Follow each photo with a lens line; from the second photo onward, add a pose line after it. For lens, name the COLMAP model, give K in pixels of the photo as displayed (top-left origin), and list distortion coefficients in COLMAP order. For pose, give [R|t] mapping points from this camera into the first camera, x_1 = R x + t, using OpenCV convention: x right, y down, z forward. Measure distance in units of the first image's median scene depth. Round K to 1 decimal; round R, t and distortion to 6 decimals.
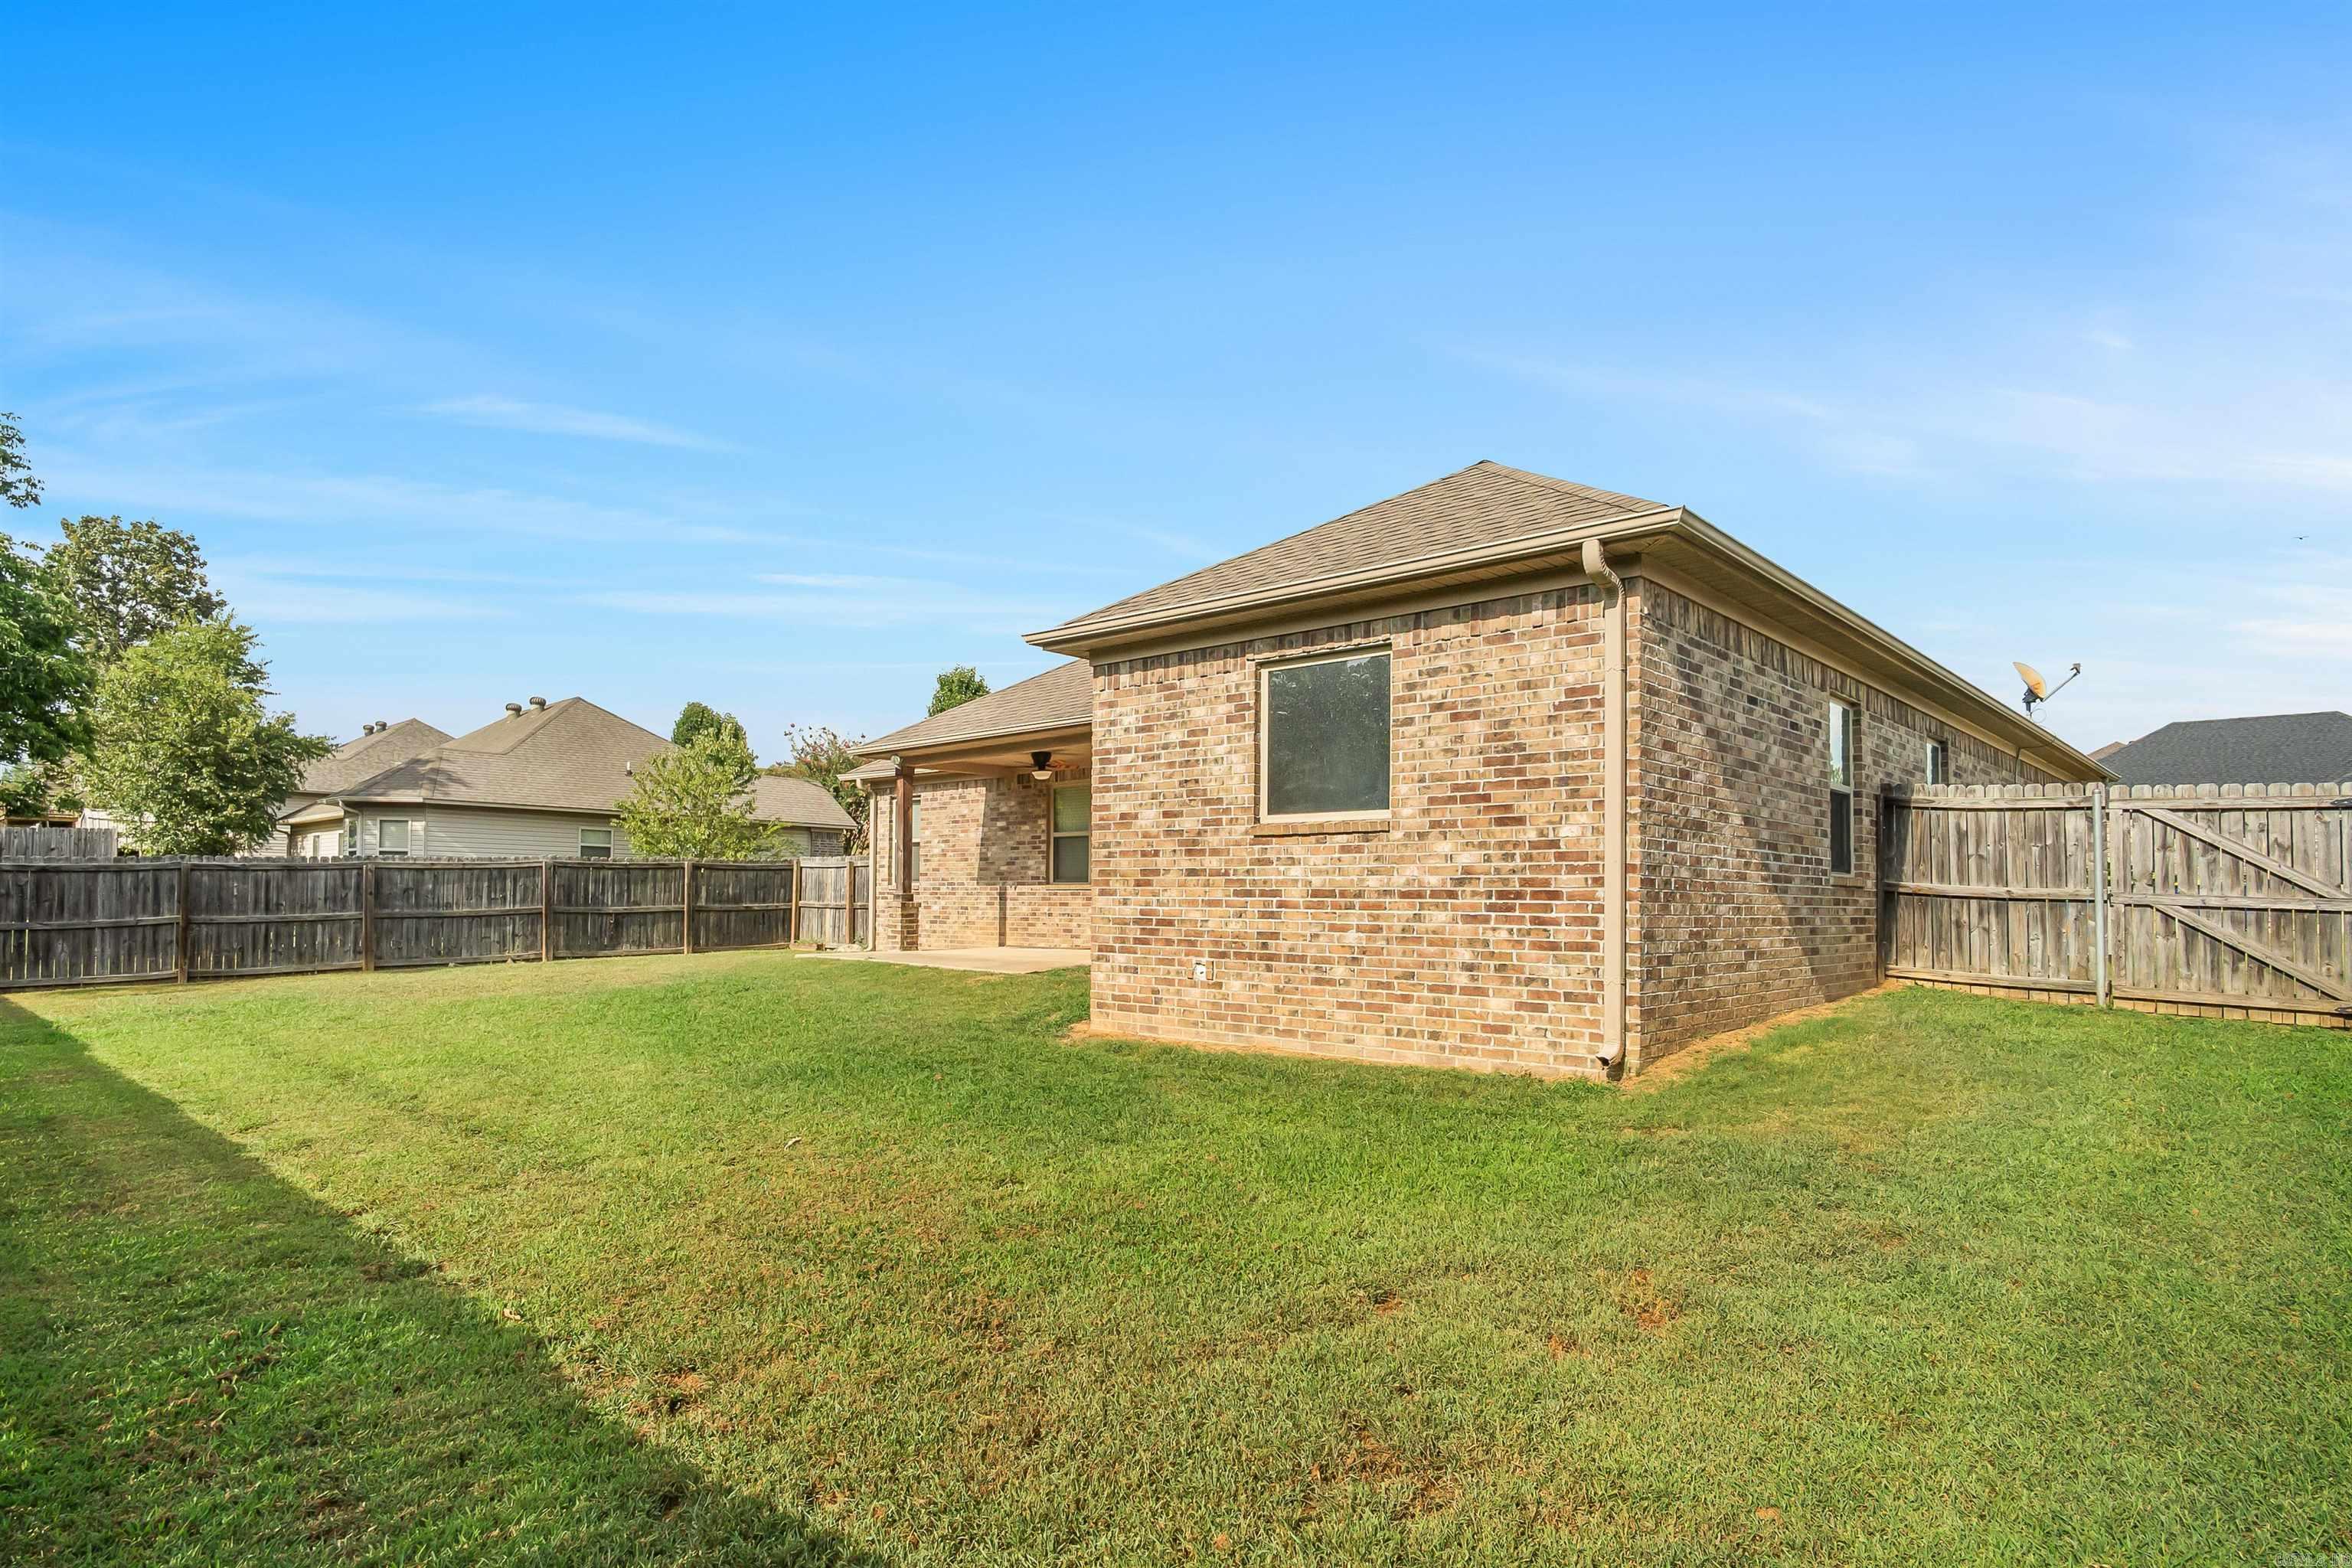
lens RADIAL K [[1228.0, 0, 1174.7], [0, 1228.0, 880.9], [0, 0, 1]] dist [-0.000973, 0.000336]
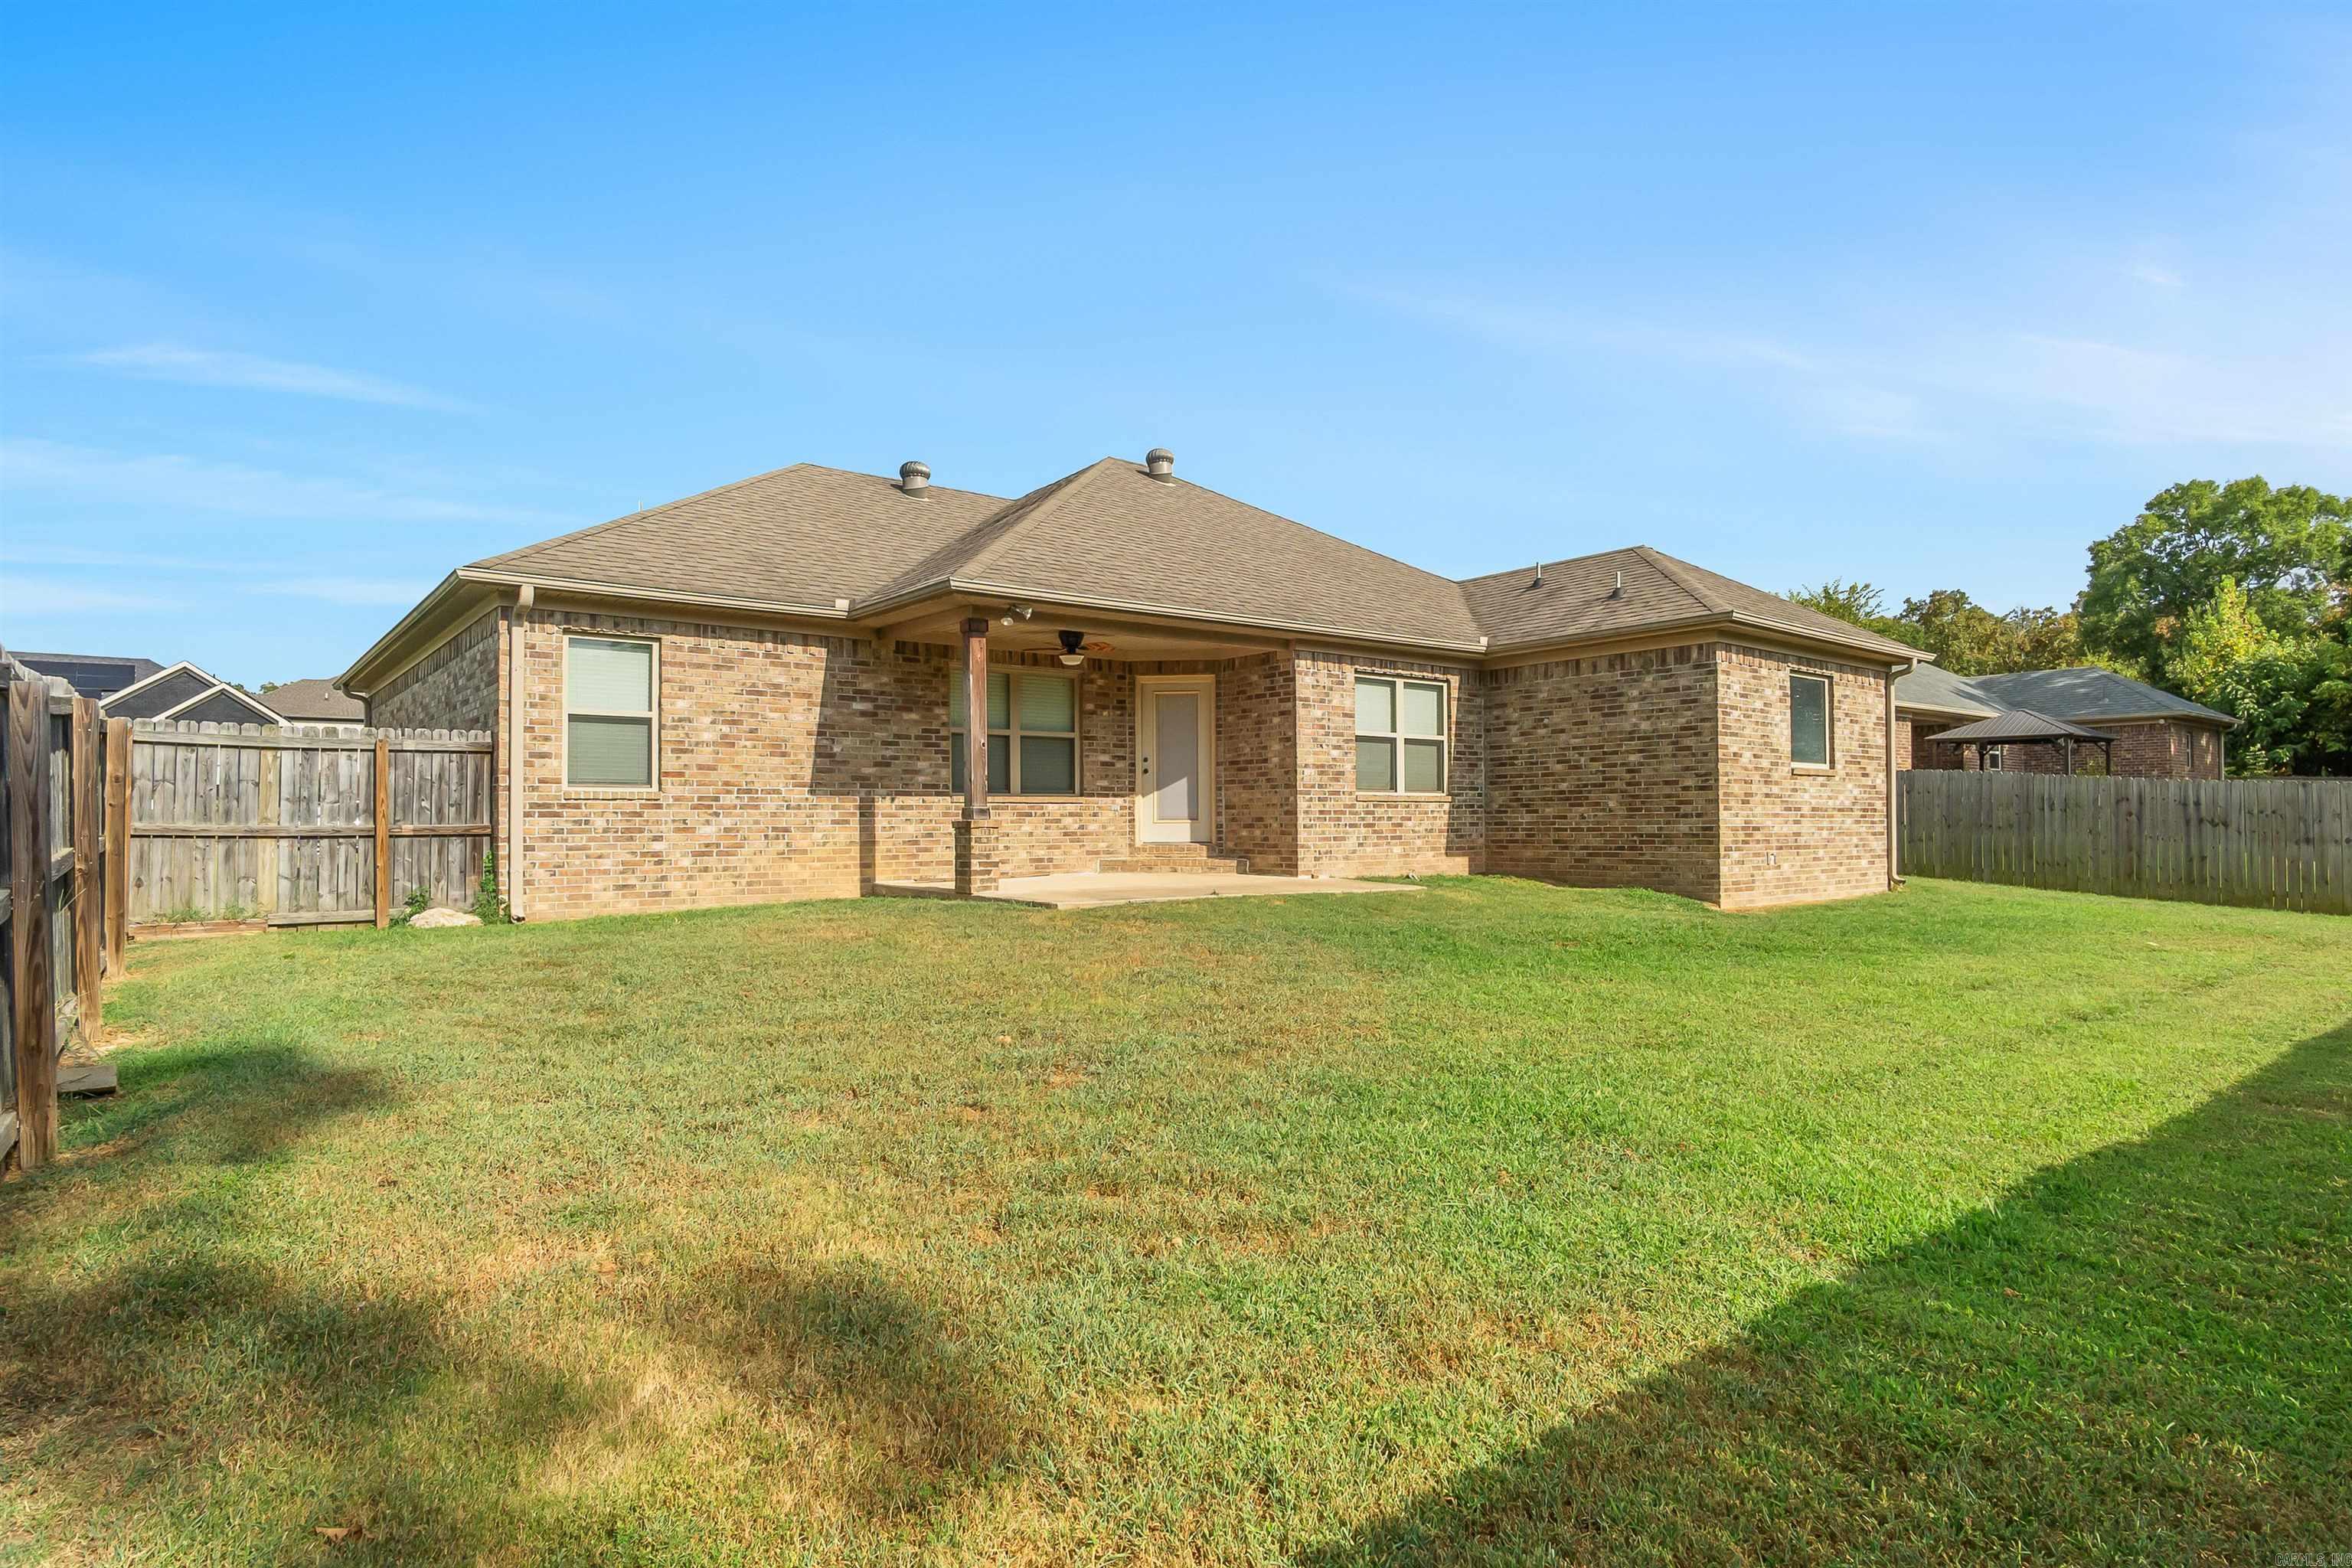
lens RADIAL K [[1253.4, 0, 1135.4], [0, 1253.4, 795.8], [0, 0, 1]] dist [-0.015224, 0.000595]
pose [[0.185800, 0.009696, 0.982540, -1.773123], [-0.012401, 0.999895, -0.007523, 0.016085], [-0.982509, -0.010787, 0.185901, 1.578934]]
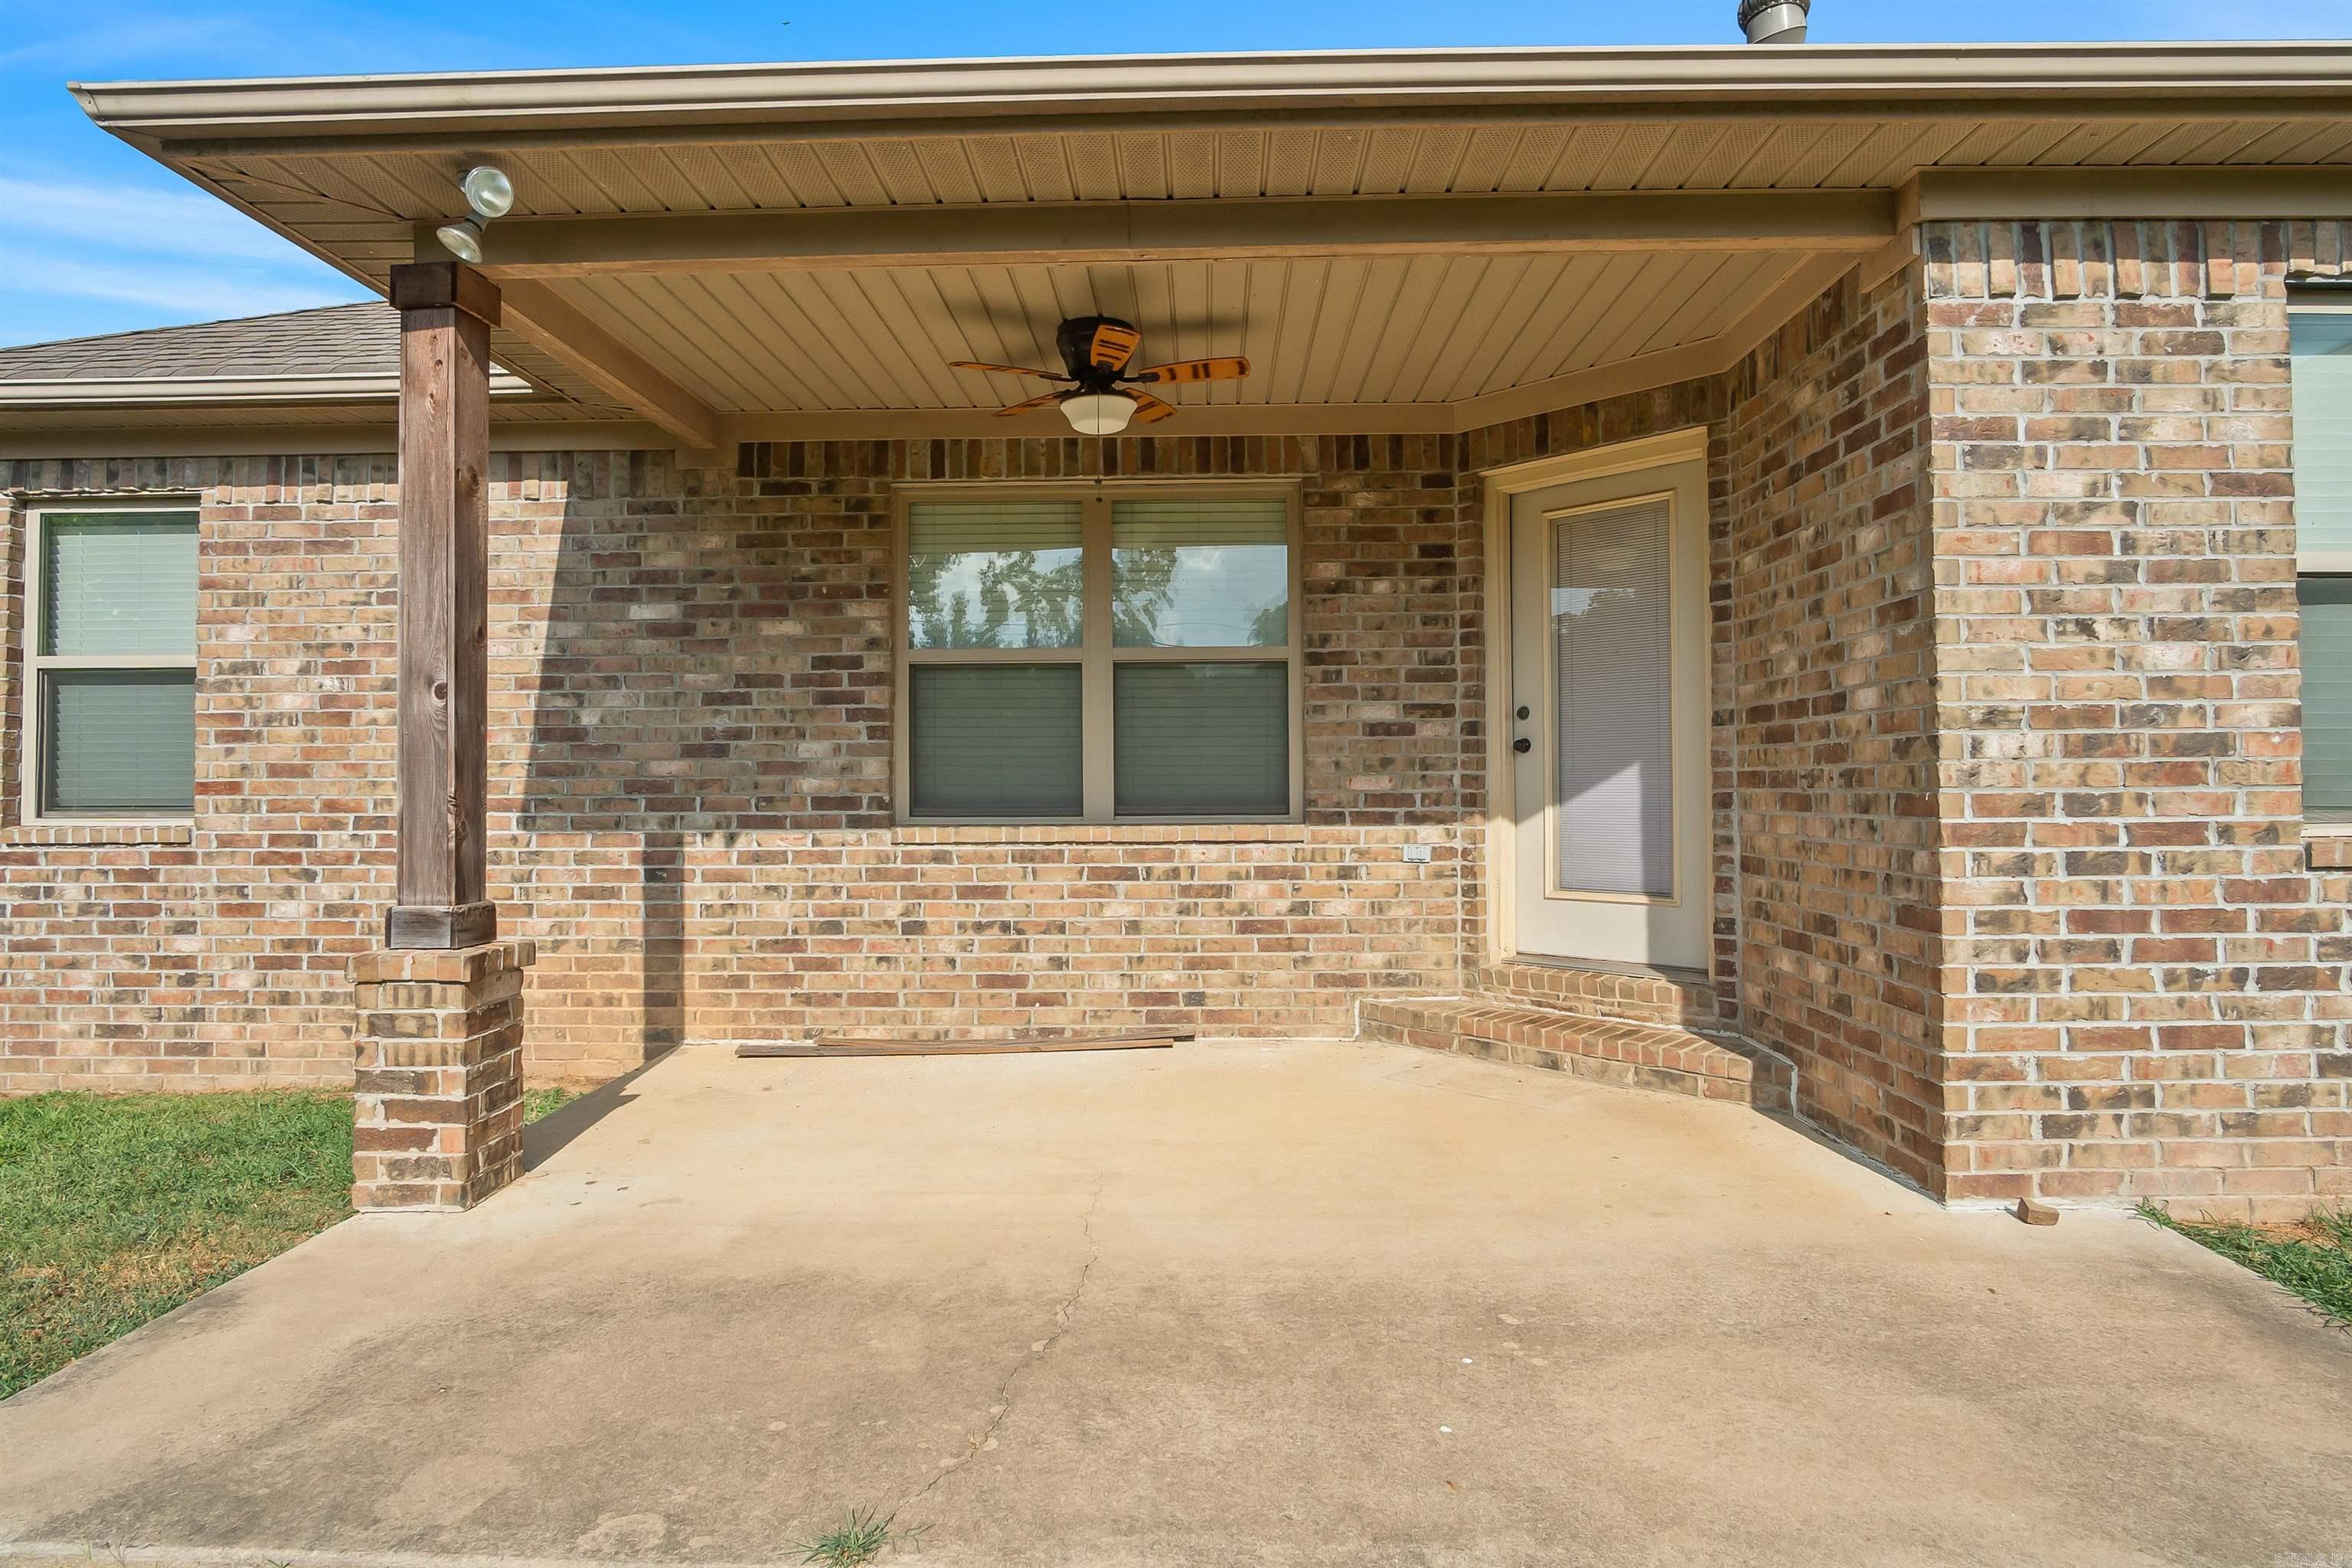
lens RADIAL K [[1266.7, 0, 1168.9], [0, 1266.7, 761.0], [0, 0, 1]] dist [-0.031093, 0.009186]
pose [[0.753664, -0.000225, 0.657260, -0.535334], [0.000669, 1.000000, -0.000426, -0.025796], [-0.657259, 0.000761, 0.753664, 1.543865]]
